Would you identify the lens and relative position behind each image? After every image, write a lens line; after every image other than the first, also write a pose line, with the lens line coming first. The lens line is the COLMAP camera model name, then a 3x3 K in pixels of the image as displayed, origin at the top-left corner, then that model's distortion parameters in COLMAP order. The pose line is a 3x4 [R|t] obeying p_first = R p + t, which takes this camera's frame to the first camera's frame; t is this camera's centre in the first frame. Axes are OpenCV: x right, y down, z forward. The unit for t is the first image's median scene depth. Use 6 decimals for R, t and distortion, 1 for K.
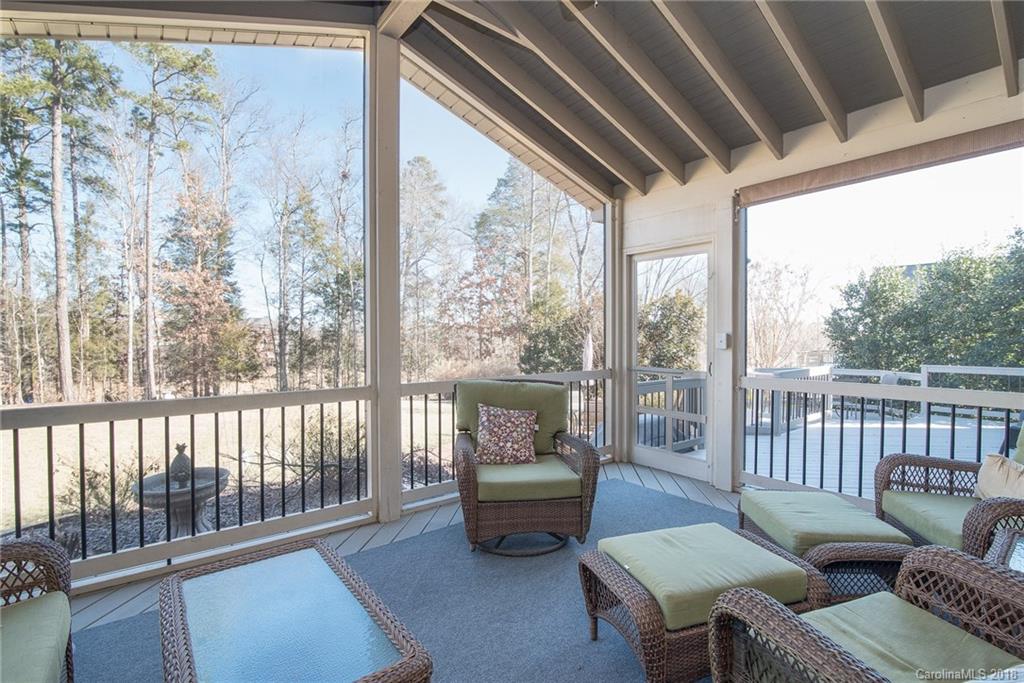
lens RADIAL K [[479.5, 0, 512.0], [0, 479.5, 341.5], [0, 0, 1]] dist [-0.001720, -0.000493]
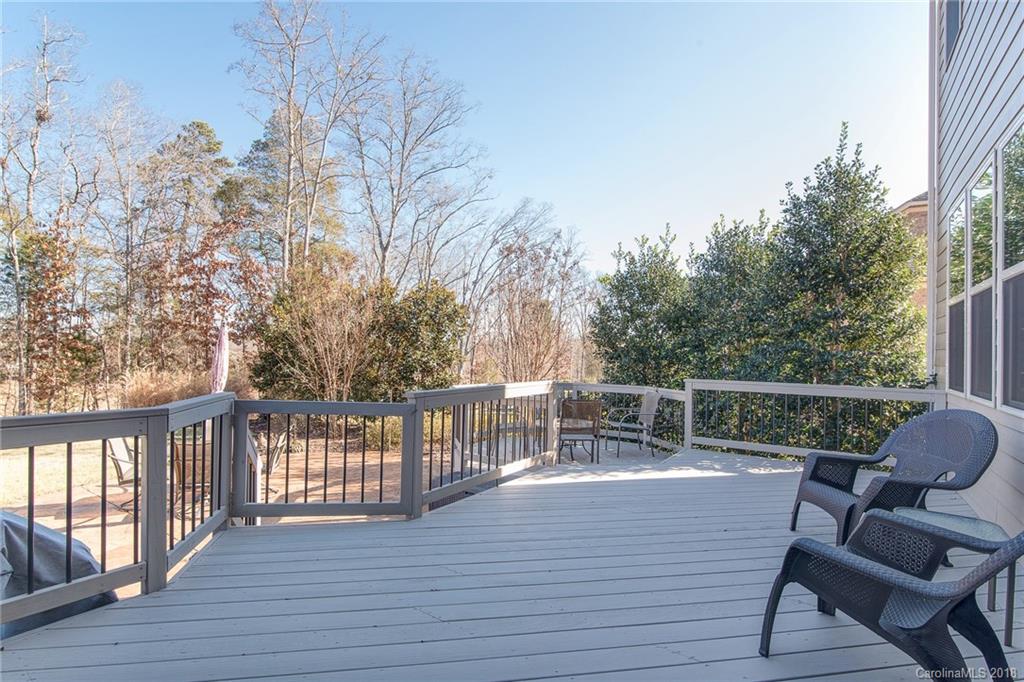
lens RADIAL K [[483.1, 0, 485.4], [0, 483.1, 349.3], [0, 0, 1]] dist [0.001342, -0.000093]
pose [[0.969105, 0.016993, 0.246063, 0.321023], [-0.014559, 0.999825, -0.011706, 0.014115], [-0.246219, 0.007762, 0.969183, 0.309625]]
